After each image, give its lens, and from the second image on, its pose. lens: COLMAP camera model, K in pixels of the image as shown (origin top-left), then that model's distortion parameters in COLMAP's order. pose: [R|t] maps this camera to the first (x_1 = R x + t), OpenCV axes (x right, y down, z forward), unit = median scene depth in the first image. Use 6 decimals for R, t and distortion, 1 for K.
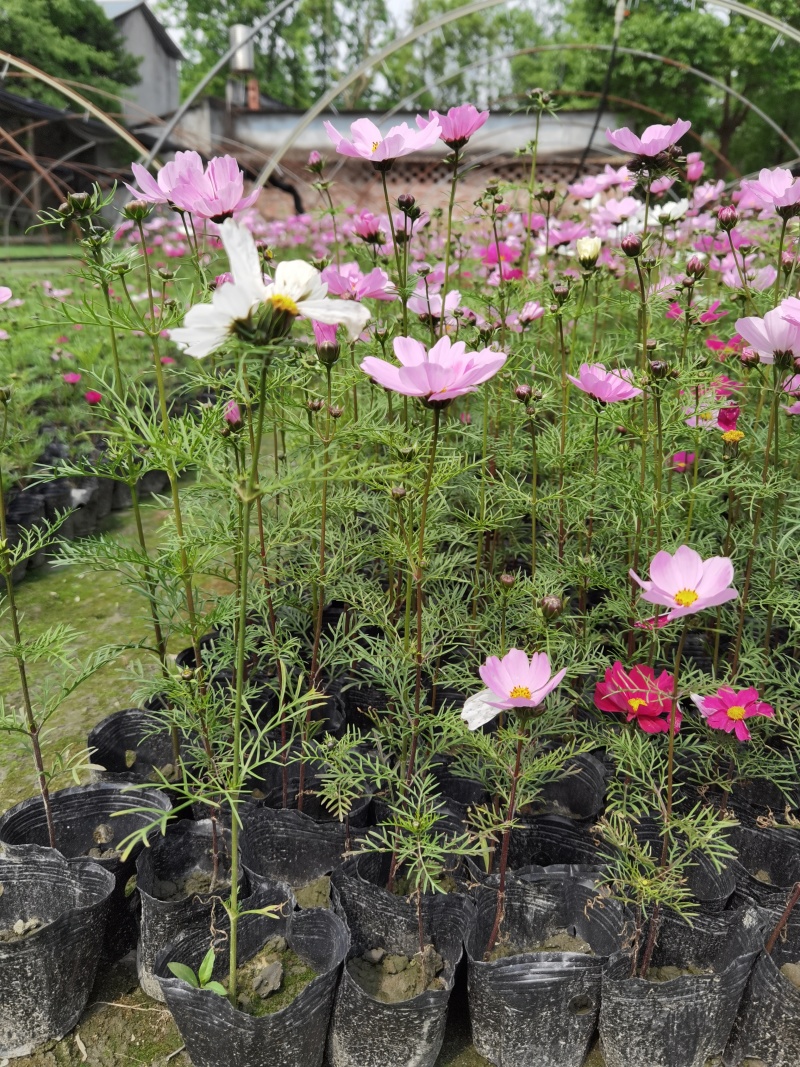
lens RADIAL K [[848.0, 0, 400.7], [0, 848.0, 547.6], [0, 0, 1]] dist [0.006389, -0.010187]
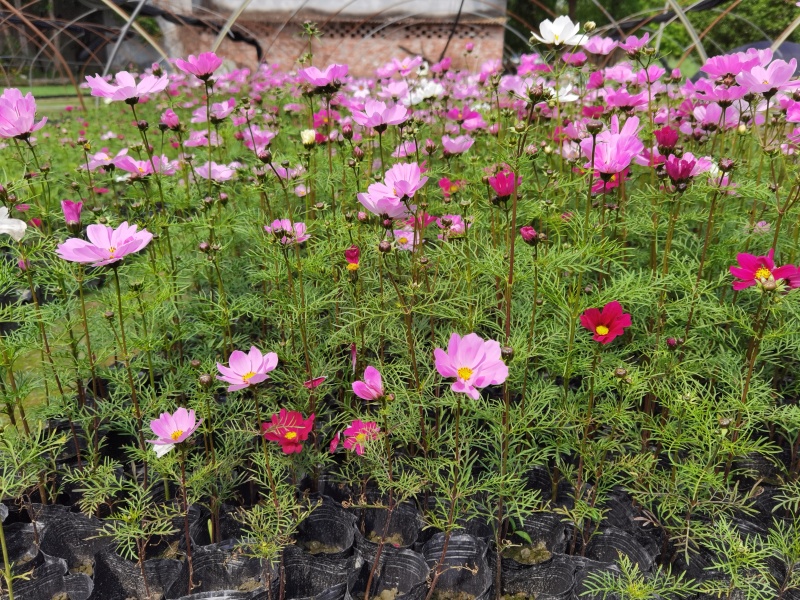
lens RADIAL K [[633.1, 0, 400.0], [0, 633.1, 300.0], [0, 0, 1]] dist [0.041575, -0.060997]
pose [[0.996694, -0.032244, 0.074576, 0.413562], [0.033084, 0.999402, -0.010056, -0.055542], [-0.074207, 0.012490, 0.997165, -0.238013]]
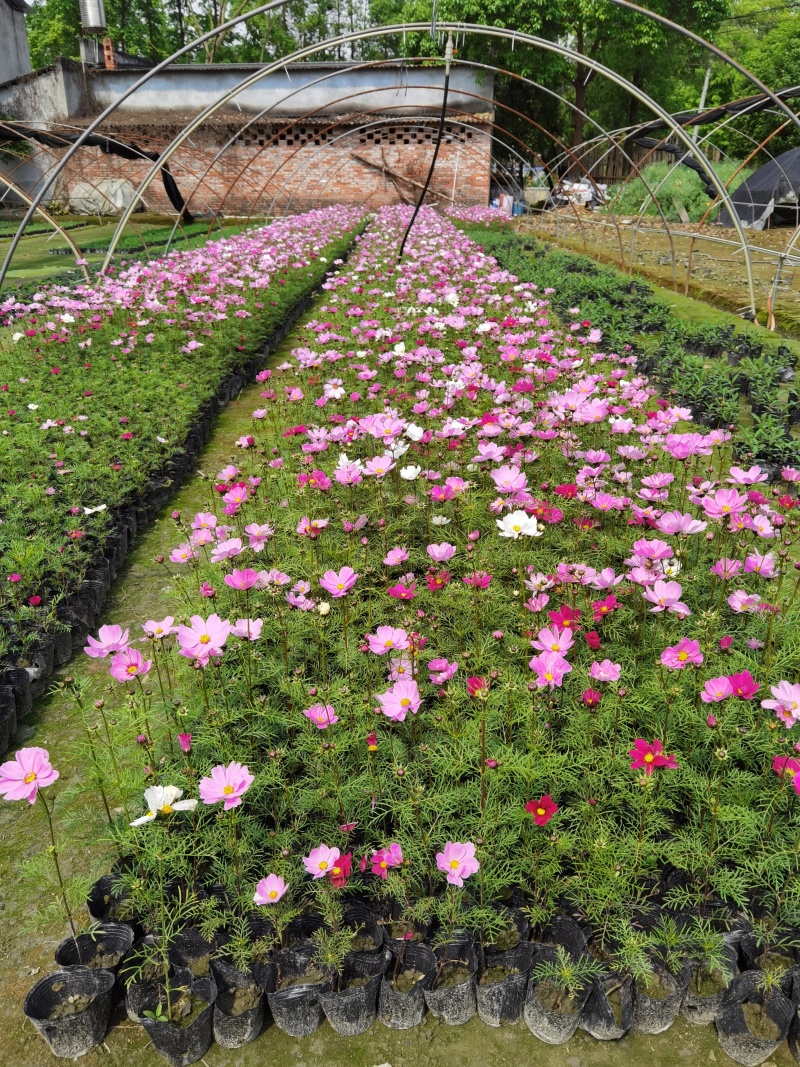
lens RADIAL K [[844.4, 0, 400.0], [0, 844.4, 533.5], [0, 0, 1]] dist [0.041575, -0.060997]
pose [[0.990706, -0.082390, 0.108233, 0.282330], [0.076239, 0.995295, 0.059796, -0.884249], [-0.112650, -0.050989, 0.992326, -1.318206]]
